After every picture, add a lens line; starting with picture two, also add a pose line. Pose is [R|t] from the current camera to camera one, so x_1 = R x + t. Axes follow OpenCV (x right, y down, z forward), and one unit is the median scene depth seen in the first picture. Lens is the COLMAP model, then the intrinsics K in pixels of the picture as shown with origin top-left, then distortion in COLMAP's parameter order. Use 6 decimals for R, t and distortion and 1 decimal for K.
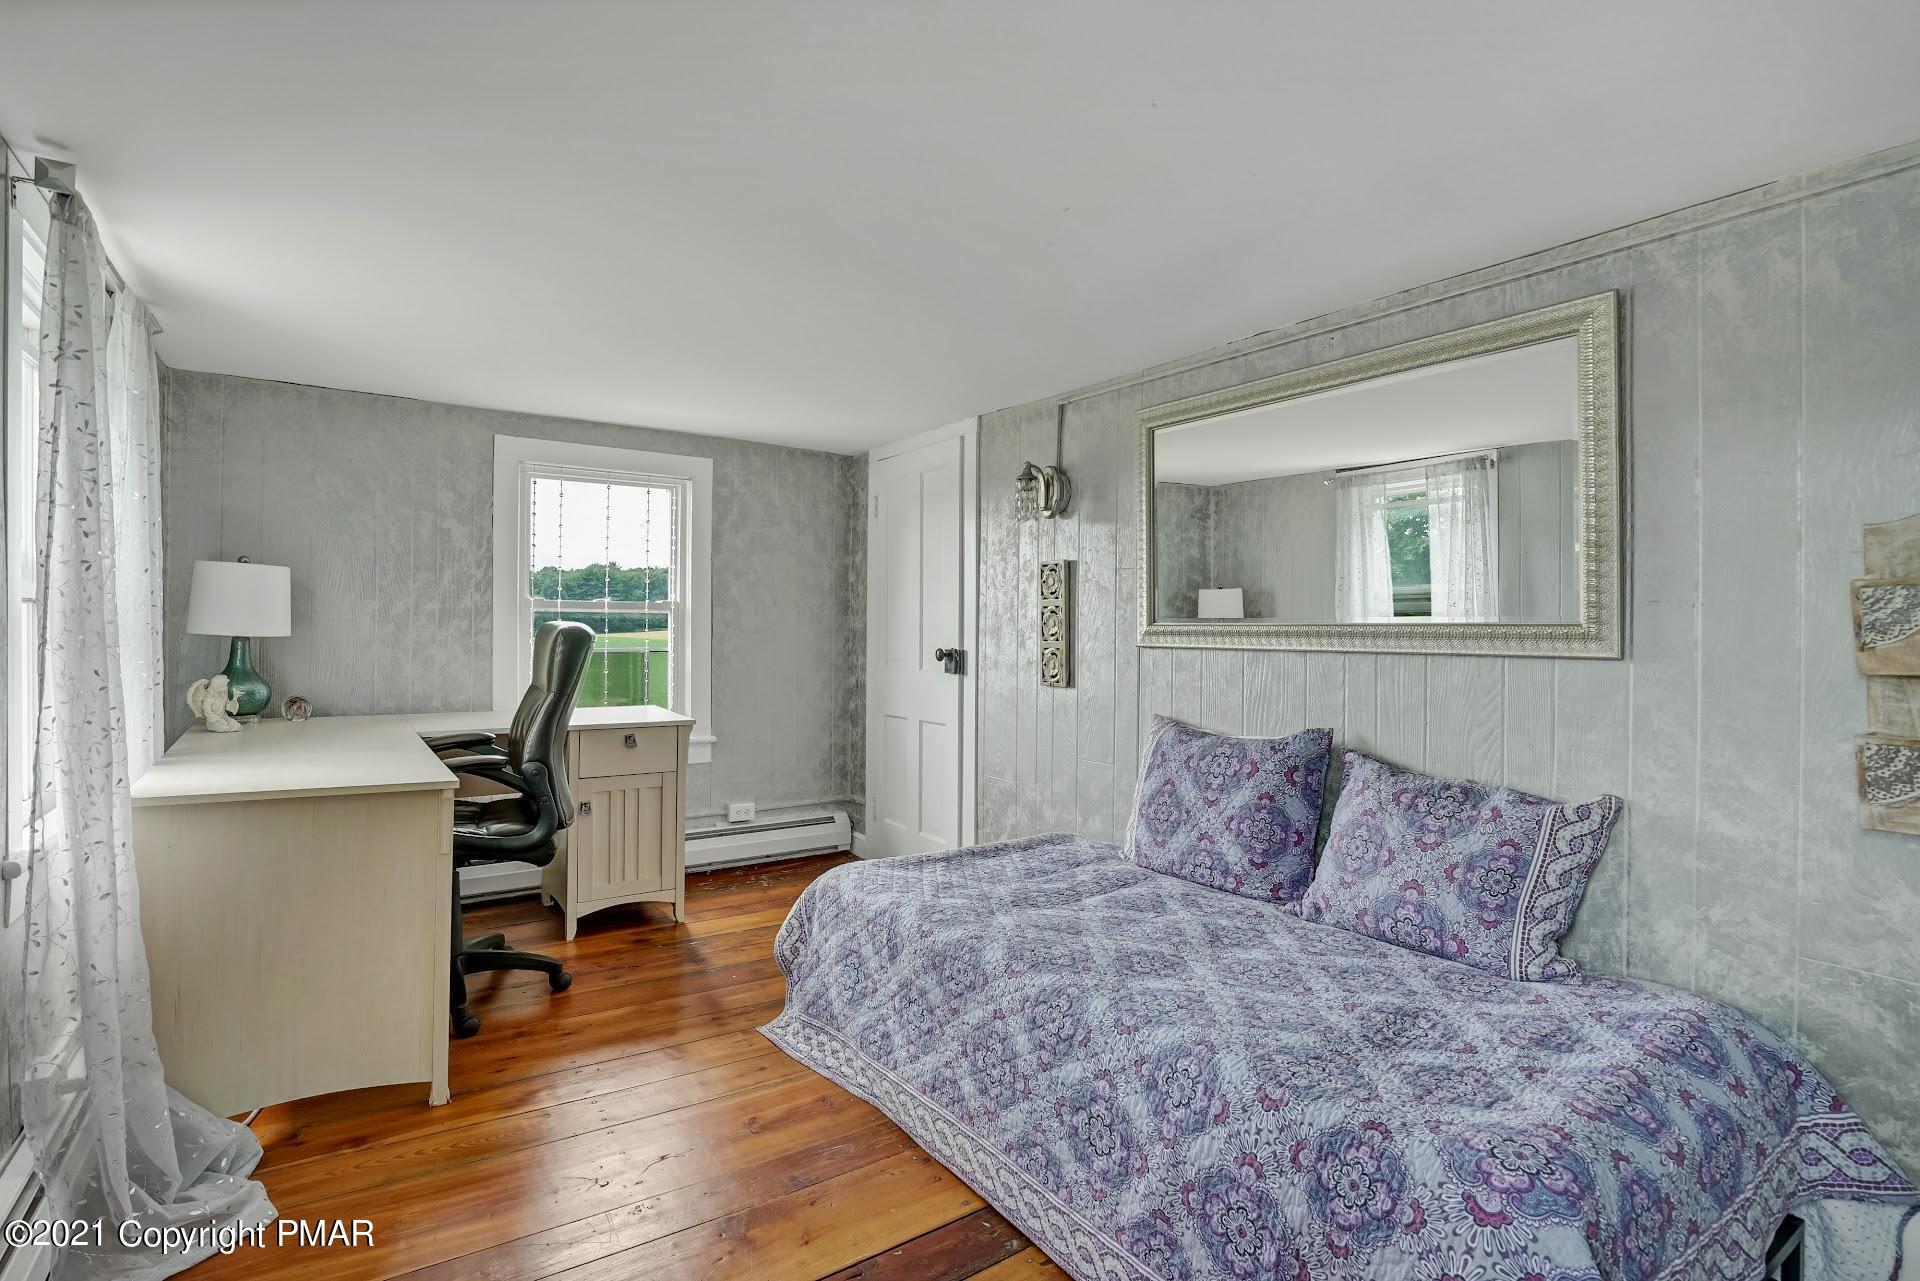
lens RADIAL K [[927.2, 0, 962.9], [0, 927.2, 629.7], [0, 0, 1]] dist [-0.031611, 0.003053]
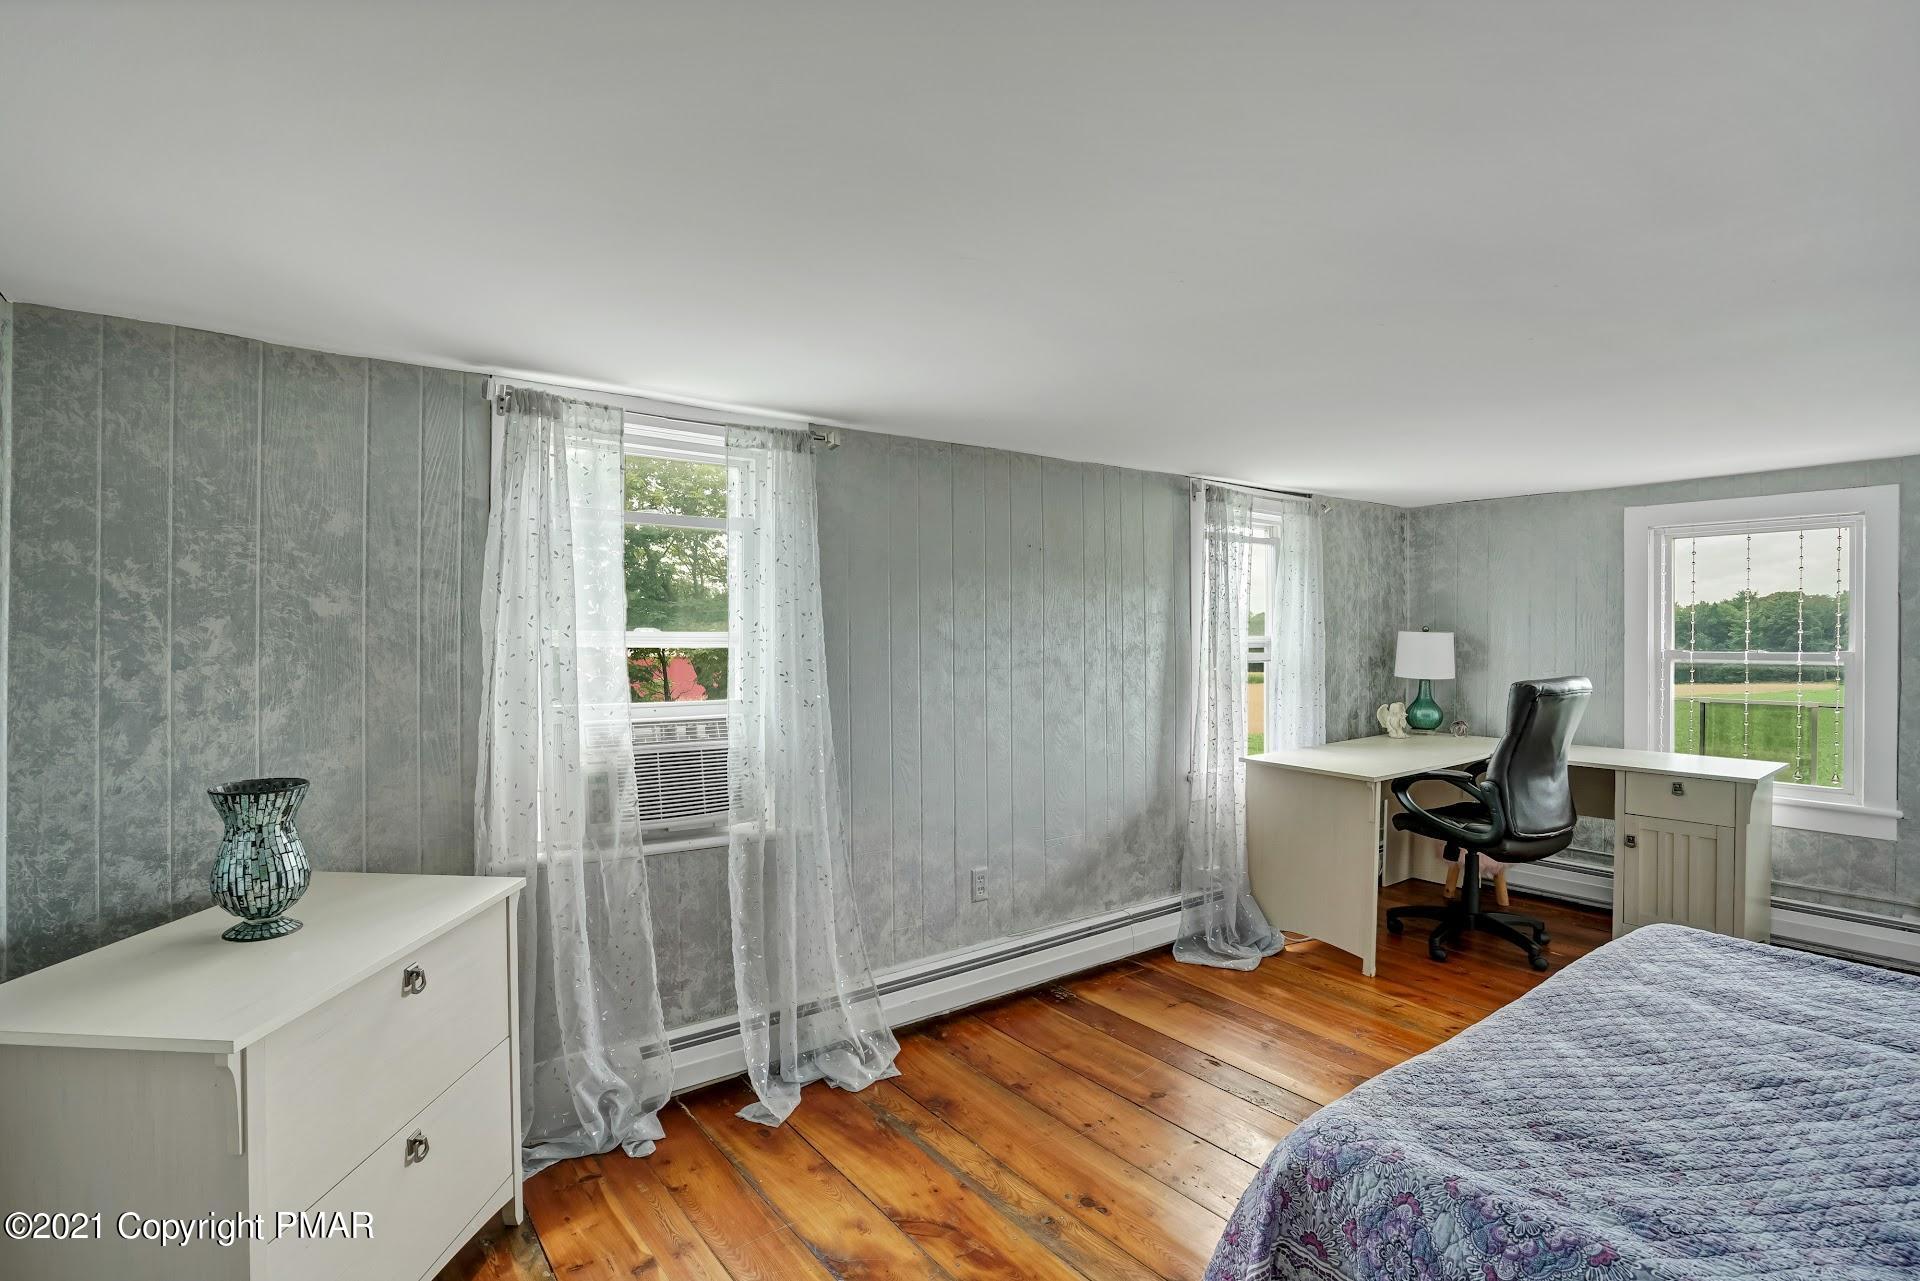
lens RADIAL K [[927.2, 0, 961.7], [0, 927.2, 641.7], [0, 0, 1]] dist [-0.031611, 0.003053]
pose [[0.026488, -0.003252, -0.999644, 0.778239], [-0.008185, 0.999960, -0.003470, -0.044139], [0.999616, 0.008274, 0.026460, 0.174761]]
